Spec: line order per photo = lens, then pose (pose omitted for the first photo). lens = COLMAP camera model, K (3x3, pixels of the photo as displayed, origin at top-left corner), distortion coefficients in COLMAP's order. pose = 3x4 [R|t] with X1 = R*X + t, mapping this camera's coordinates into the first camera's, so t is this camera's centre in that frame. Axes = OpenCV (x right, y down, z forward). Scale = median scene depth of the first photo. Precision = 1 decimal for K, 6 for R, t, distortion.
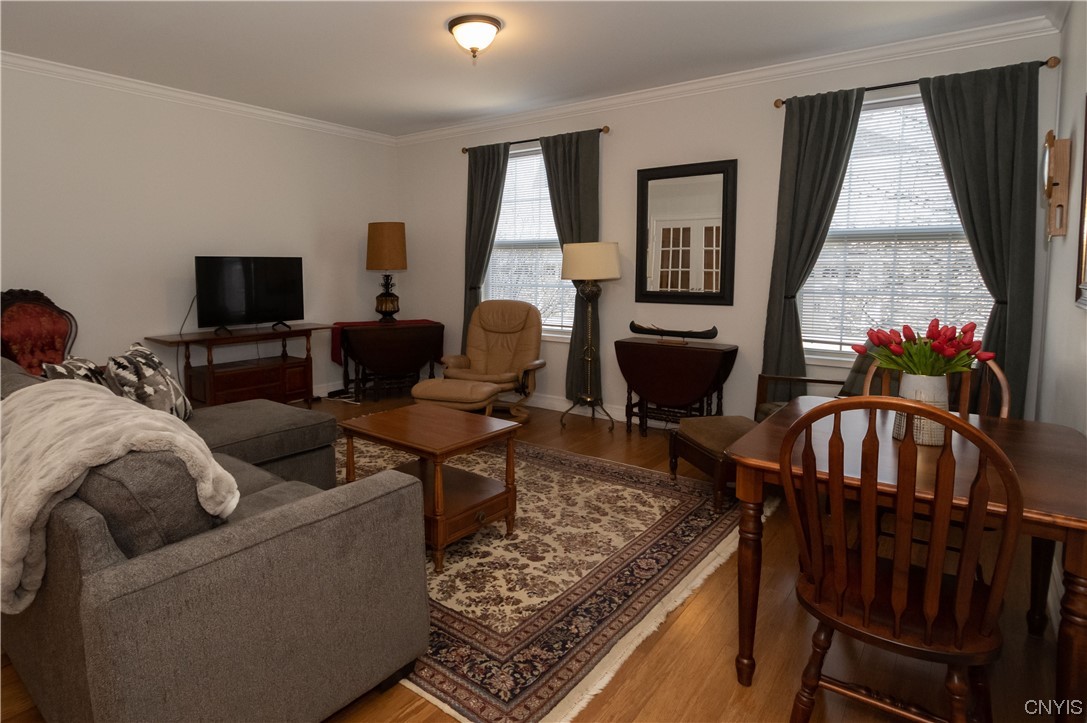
lens RADIAL K [[603.9, 0, 484.7], [0, 603.9, 318.3], [0, 0, 1]] dist [-0.015103, -0.003161]
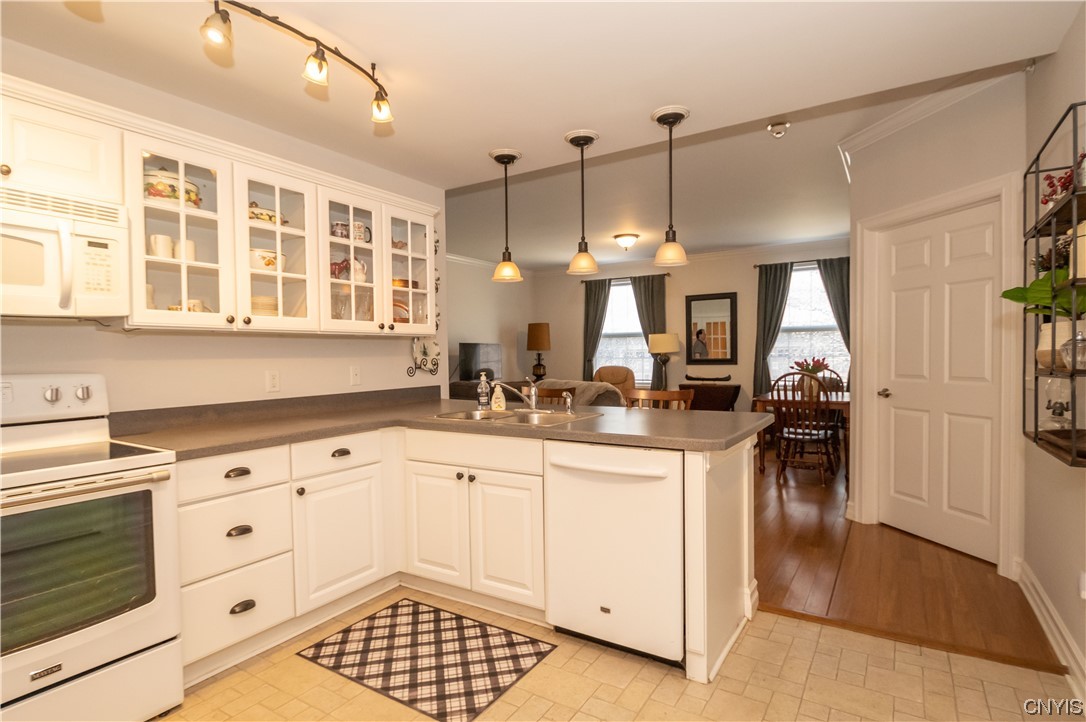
lens RADIAL K [[548.8, 0, 555.2], [0, 548.8, 366.1], [0, 0, 1]] dist [-0.003256, -0.004543]
pose [[0.993030, -0.014789, 0.116930, -0.408641], [0.022279, 0.997764, -0.063011, 0.086945], [-0.115737, 0.065177, 0.991139, -0.745788]]
